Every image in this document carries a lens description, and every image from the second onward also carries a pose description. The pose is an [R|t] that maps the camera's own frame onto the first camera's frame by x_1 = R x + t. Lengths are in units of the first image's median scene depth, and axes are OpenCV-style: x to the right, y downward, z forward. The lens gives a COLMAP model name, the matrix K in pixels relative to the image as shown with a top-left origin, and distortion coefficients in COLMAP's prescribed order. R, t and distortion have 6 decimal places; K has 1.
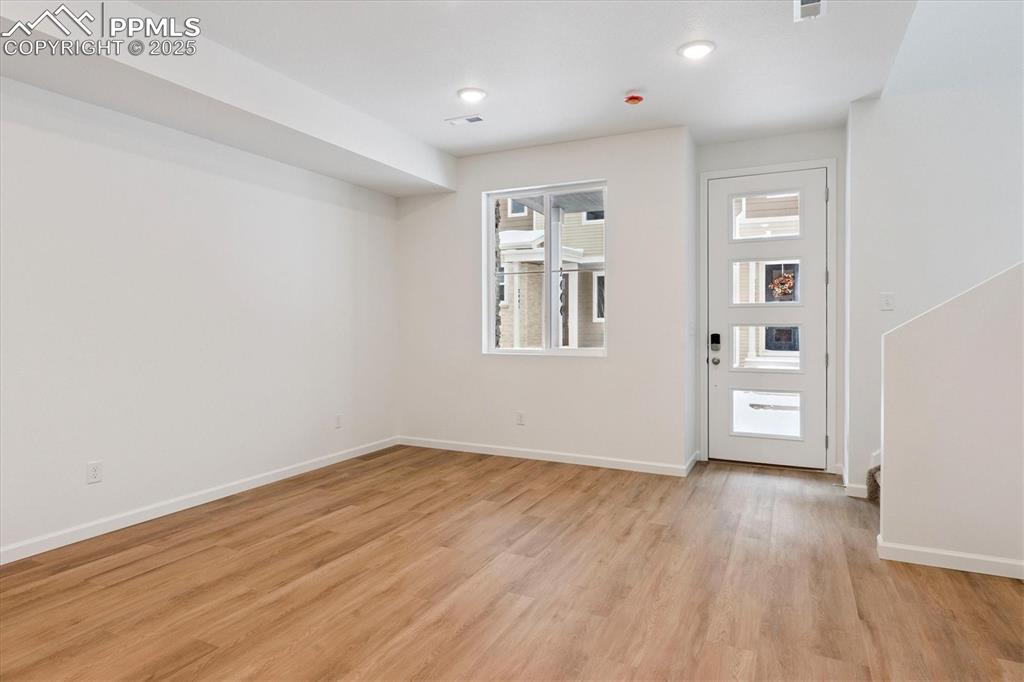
lens RADIAL K [[591.8, 0, 510.5], [0, 591.8, 331.0], [0, 0, 1]] dist [0.000295, 0.000241]
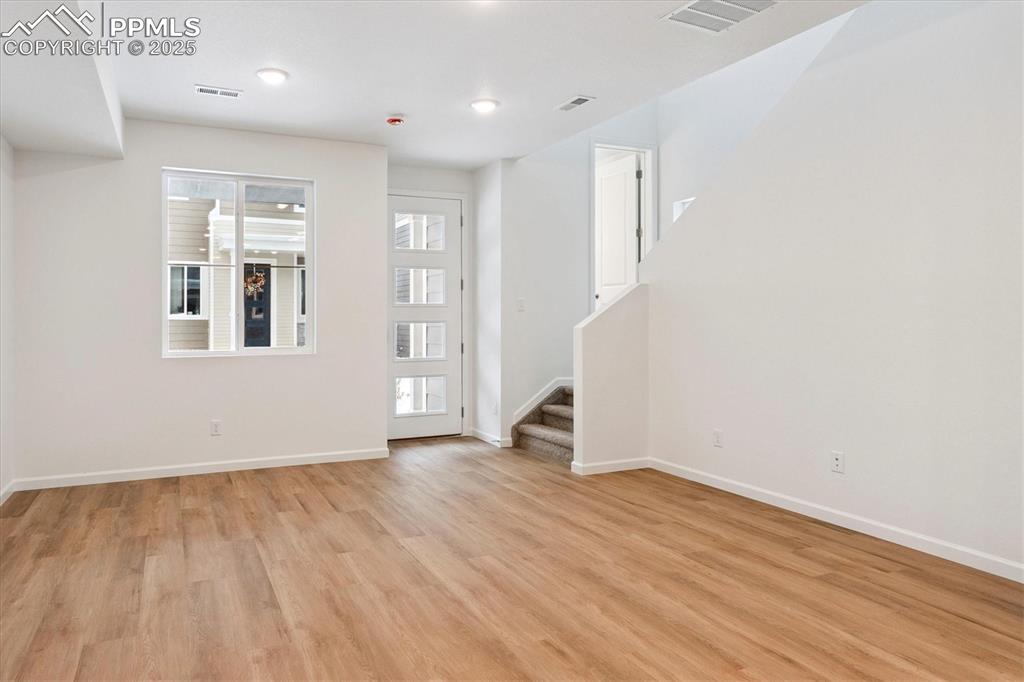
lens RADIAL K [[628.1, 0, 436.8], [0, 628.1, 317.6], [0, 0, 1]] dist [0.003139, 0.000512]
pose [[0.659944, -0.000470, 0.751315, -0.660870], [0.014225, 0.999828, -0.011869, -0.004379], [-0.751180, 0.018521, 0.659837, 0.169775]]
